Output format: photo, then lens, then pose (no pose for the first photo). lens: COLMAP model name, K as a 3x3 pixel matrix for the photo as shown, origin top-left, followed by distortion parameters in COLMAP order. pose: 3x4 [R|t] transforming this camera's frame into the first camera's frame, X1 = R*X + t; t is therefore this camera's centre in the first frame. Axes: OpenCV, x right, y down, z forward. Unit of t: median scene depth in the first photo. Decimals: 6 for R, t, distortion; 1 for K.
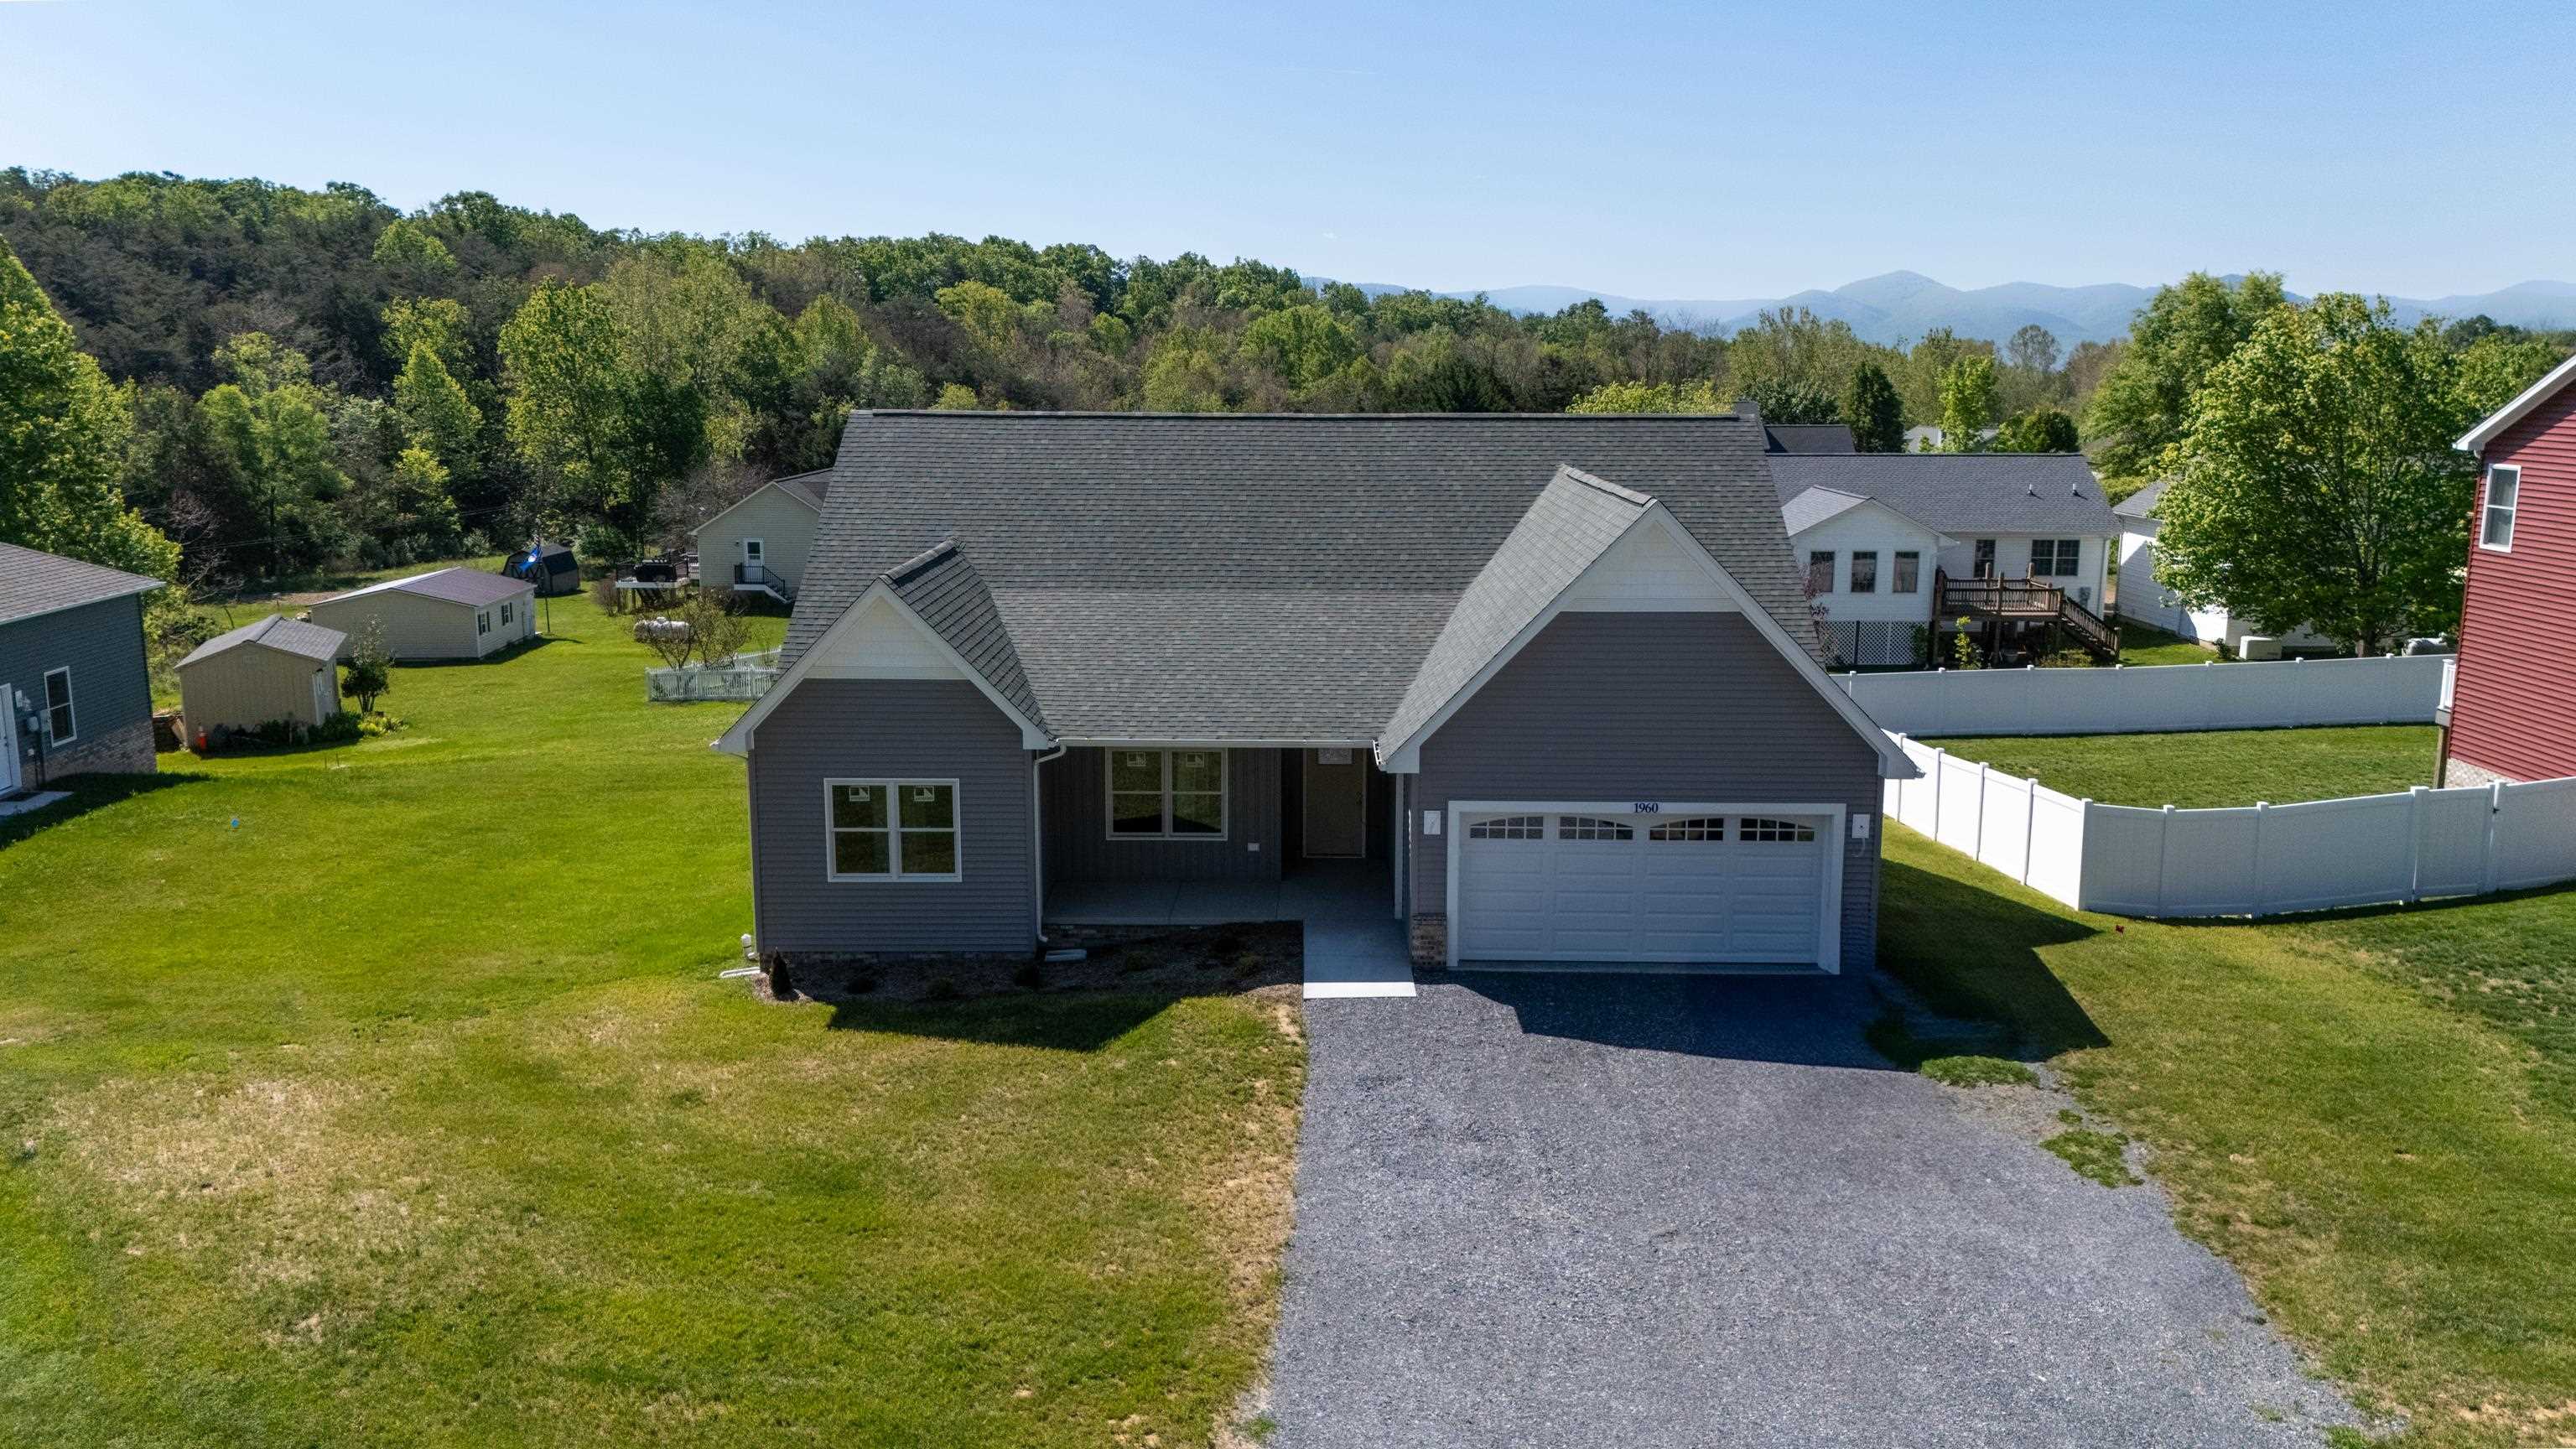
lens RADIAL K [[1903.0, 0, 1285.5], [0, 1903.0, 725.0], [0, 0, 1]] dist [0.057668, -0.044155]
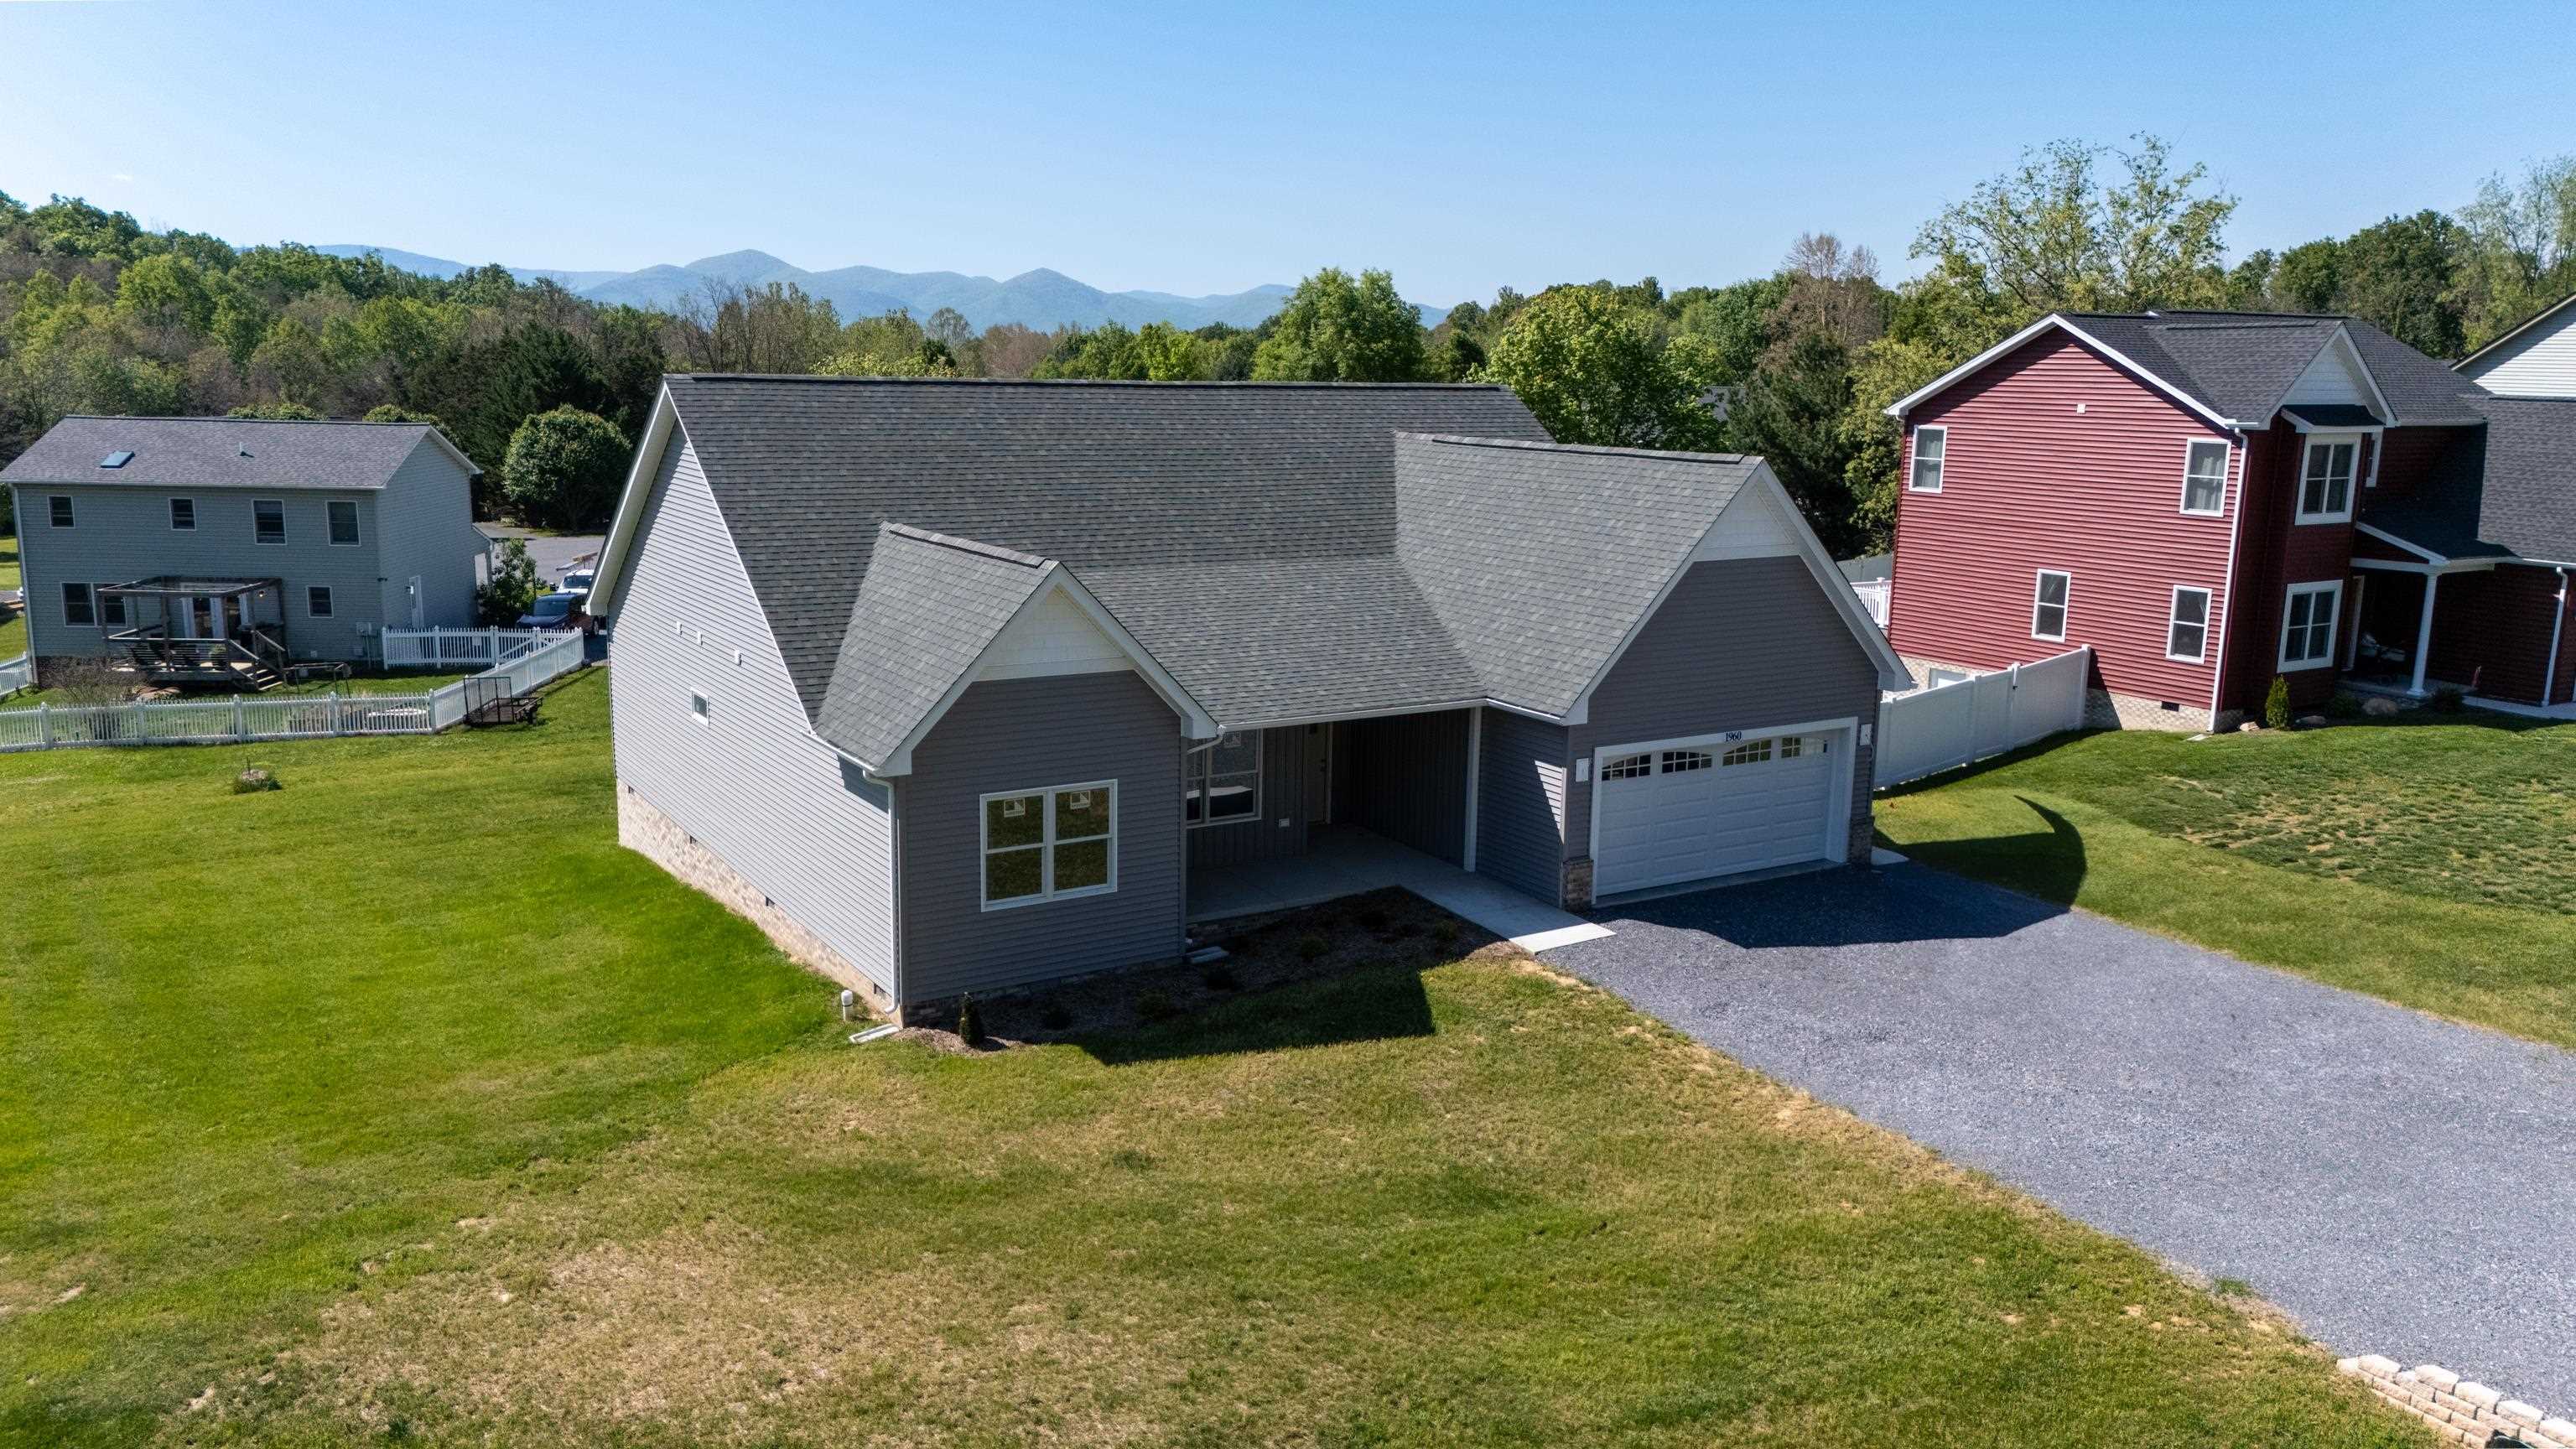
lens RADIAL K [[1903.0, 0, 1195.9], [0, 1903.0, 738.5], [0, 0, 1]] dist [0.057668, -0.044155]
pose [[0.848018, -0.092986, 0.521746, -0.643292], [0.083389, 0.995636, 0.041908, -0.027430], [-0.523366, 0.007969, 0.852071, 0.214582]]
